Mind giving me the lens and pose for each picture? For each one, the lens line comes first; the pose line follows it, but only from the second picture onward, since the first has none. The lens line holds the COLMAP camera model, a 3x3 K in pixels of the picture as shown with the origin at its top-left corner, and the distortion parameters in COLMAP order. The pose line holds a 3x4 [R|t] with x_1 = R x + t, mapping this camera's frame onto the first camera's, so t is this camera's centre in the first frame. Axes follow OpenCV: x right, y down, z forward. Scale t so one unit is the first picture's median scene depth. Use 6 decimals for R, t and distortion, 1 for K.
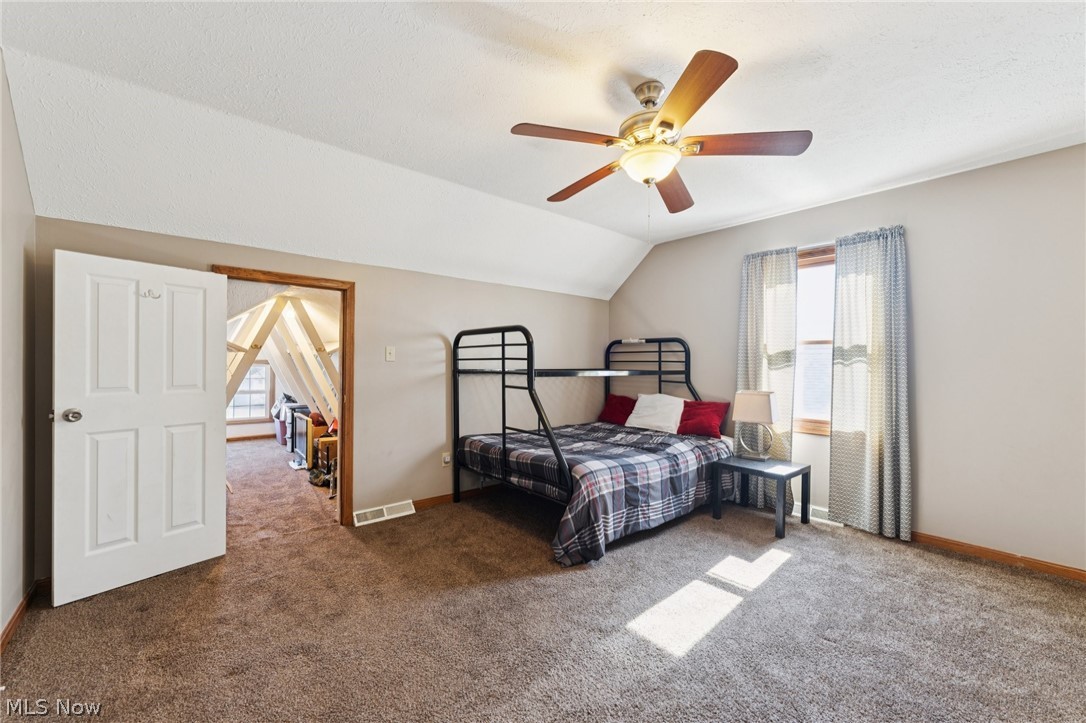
lens RADIAL K [[433.7, 0, 553.0], [0, 433.7, 358.8], [0, 0, 1]] dist [-0.001414, -0.000608]
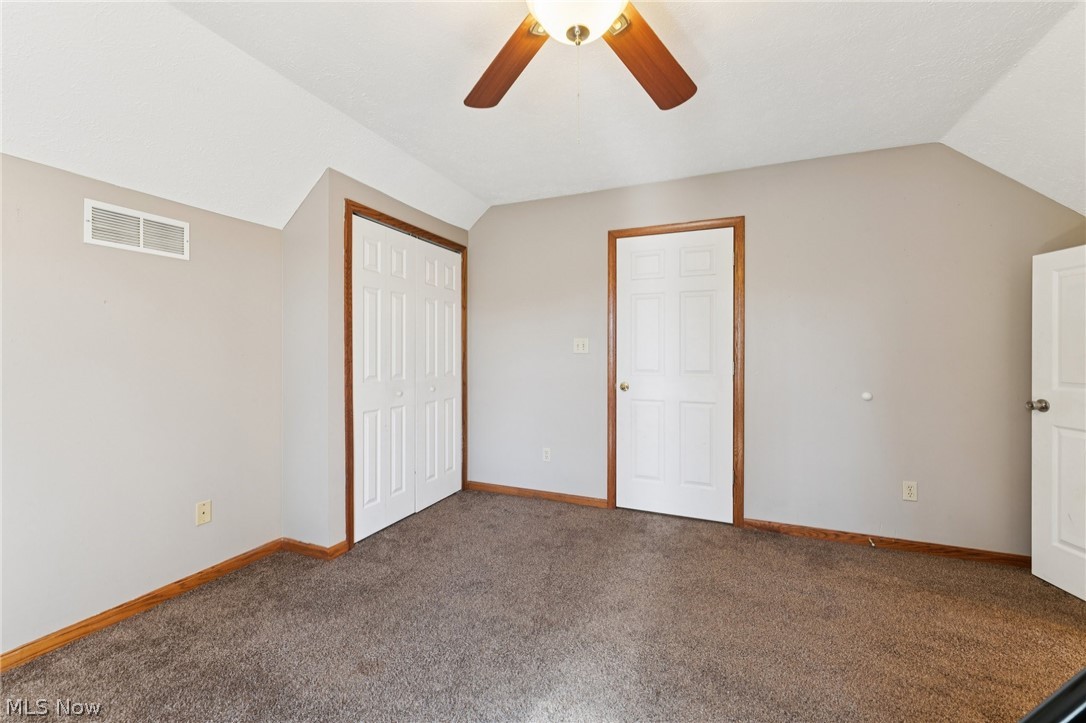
lens RADIAL K [[433.7, 0, 543.3], [0, 433.7, 354.7], [0, 0, 1]] dist [-0.001414, -0.000608]
pose [[-0.892493, -0.011490, -0.450914, 0.370925], [-0.013968, 0.999900, 0.002168, 0.013292], [0.450844, 0.008234, -0.892565, 1.072168]]
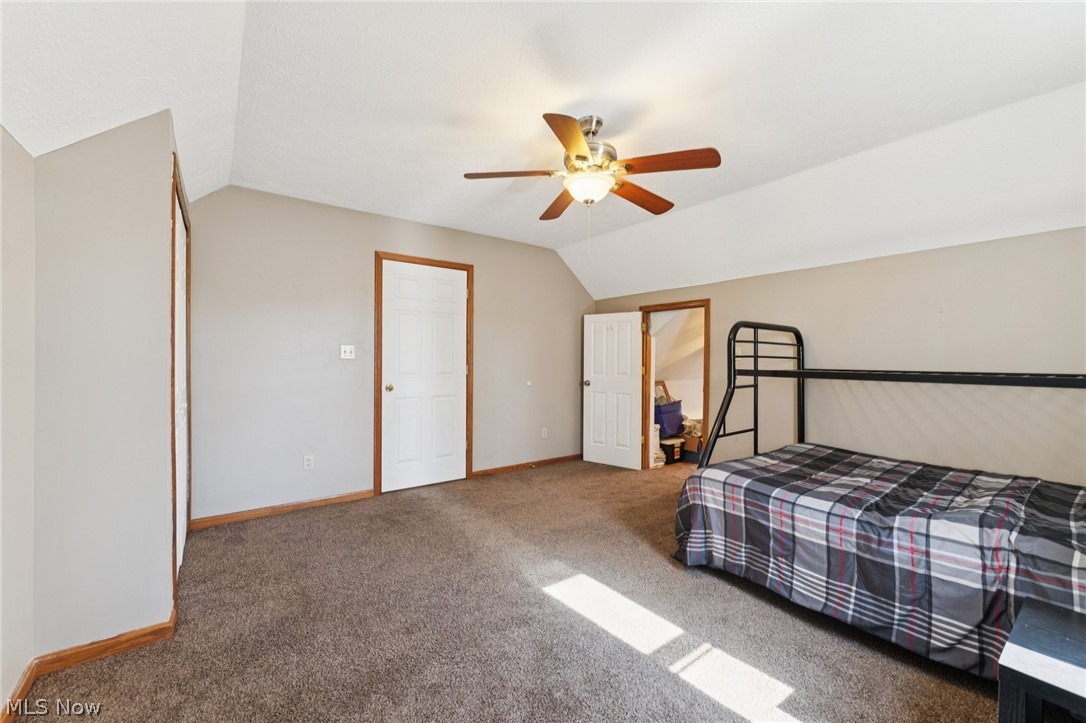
lens RADIAL K [[433.7, 0, 539.4], [0, 433.7, 362.2], [0, 0, 1]] dist [-0.001414, -0.000608]
pose [[-0.066324, -0.004931, -0.997786, 0.993126], [-0.007752, 0.999960, -0.004427, 0.020931], [0.997768, 0.007442, -0.066360, 0.683141]]
